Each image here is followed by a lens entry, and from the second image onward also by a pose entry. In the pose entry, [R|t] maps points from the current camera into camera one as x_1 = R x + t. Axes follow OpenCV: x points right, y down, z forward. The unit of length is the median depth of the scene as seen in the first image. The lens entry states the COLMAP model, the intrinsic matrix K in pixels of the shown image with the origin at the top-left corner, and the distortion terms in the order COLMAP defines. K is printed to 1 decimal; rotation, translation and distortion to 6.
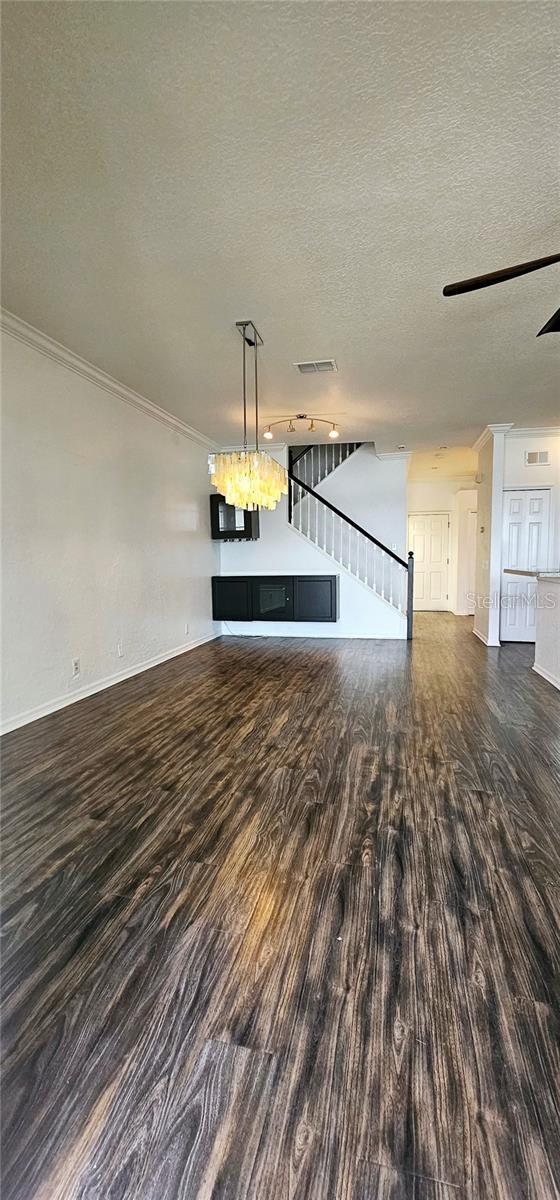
lens RADIAL K [[496.3, 0, 275.0], [0, 496.3, 602.7], [0, 0, 1]] dist [-0.001256, -0.000084]
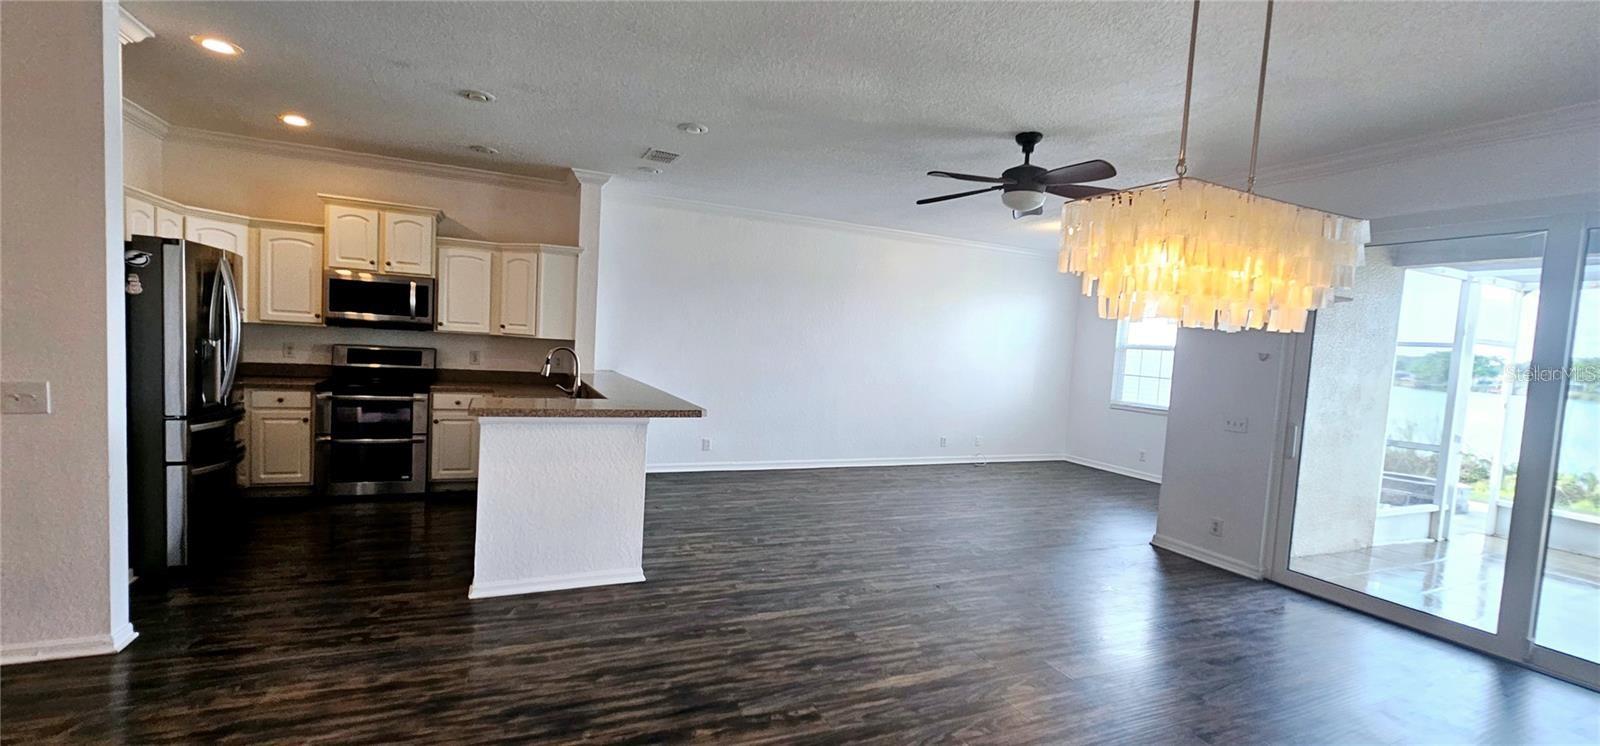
lens RADIAL K [[653.3, 0, 802.3], [0, 653.3, 385.9], [0, 0, 1]] dist [-0.002197, -0.000352]
pose [[-0.614688, -0.076970, 0.785006, -0.227838], [0.021506, 0.993222, 0.114225, -0.183590], [-0.788477, 0.087095, -0.608867, 1.380744]]
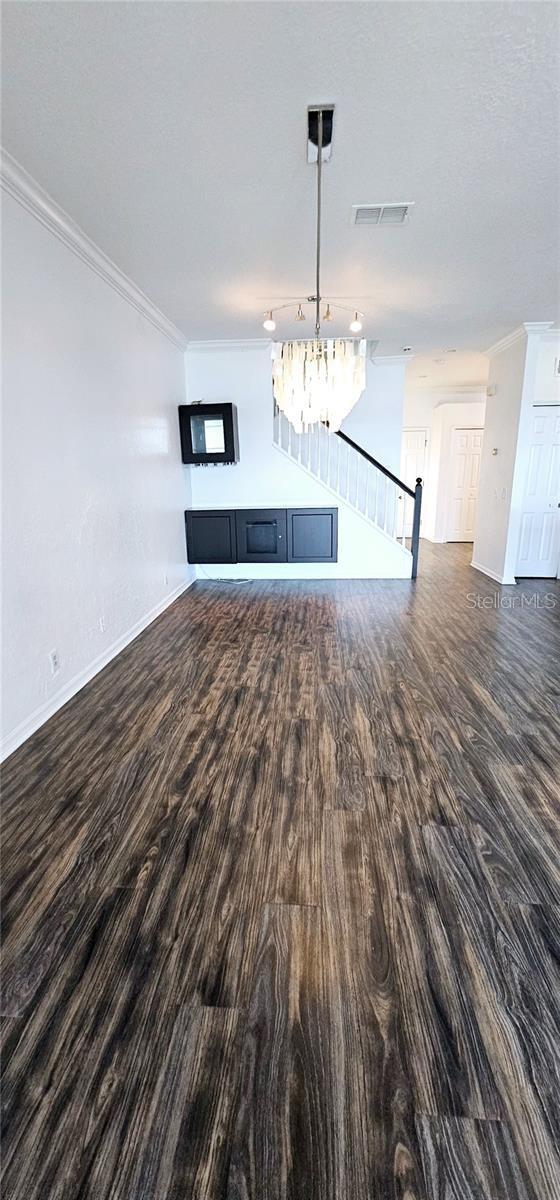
lens RADIAL K [[493.2, 0, 274.5], [0, 493.2, 598.6], [0, 0, 1]] dist [-0.000614, -0.000078]
pose [[0.986389, -0.046763, 0.157637, -0.197504], [0.020737, 0.986431, 0.162864, -0.065923], [-0.163114, -0.157378, 0.973974, 0.277436]]
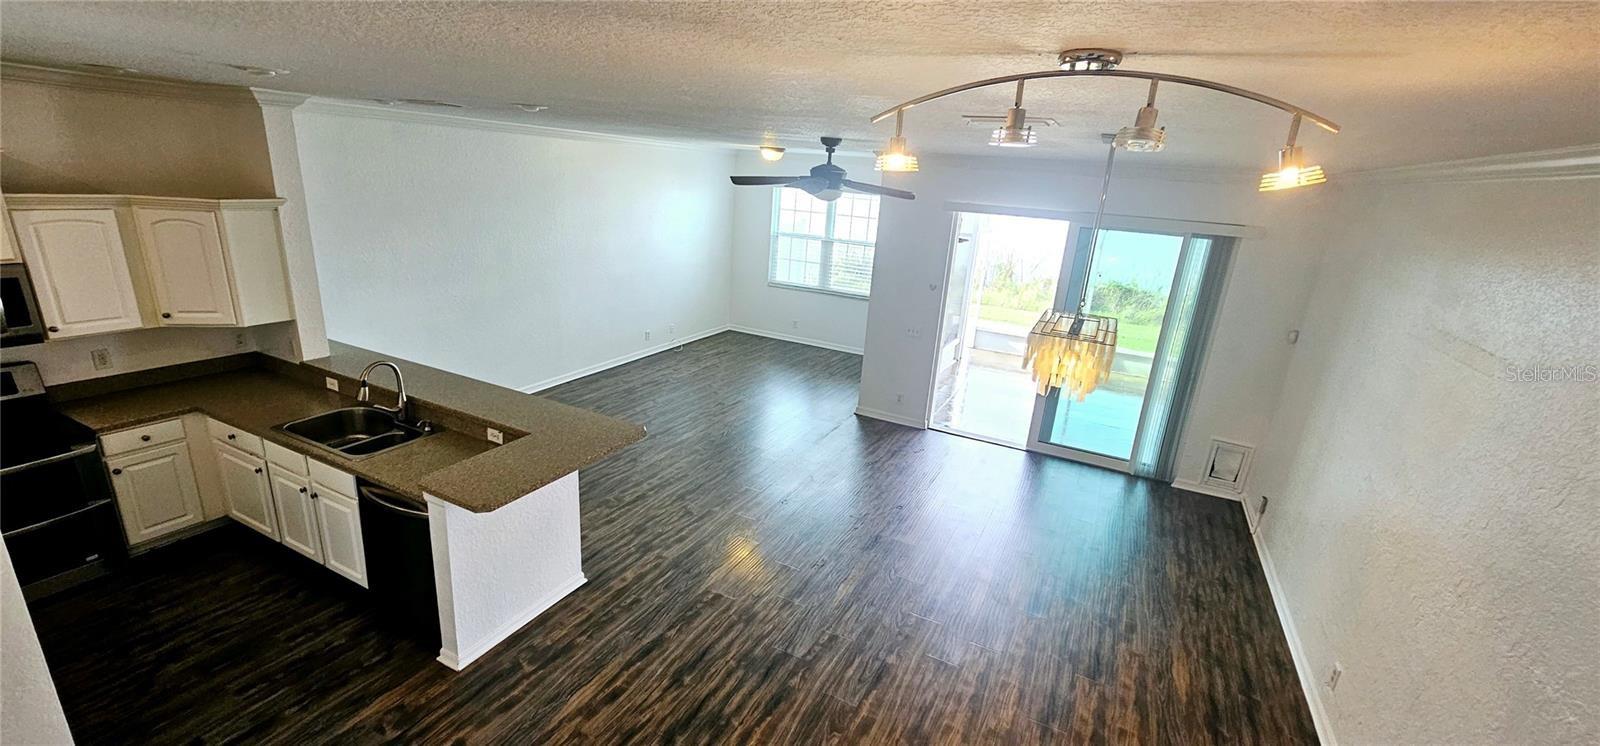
lens RADIAL K [[657.6, 0, 796.0], [0, 657.6, 384.6], [0, 0, 1]] dist [-0.000614, -0.000078]
pose [[-0.972923, -0.124608, 0.194661, 0.129069], [-0.039518, 0.919504, 0.391089, -0.486398], [-0.227725, 0.372807, -0.899531, 1.731630]]
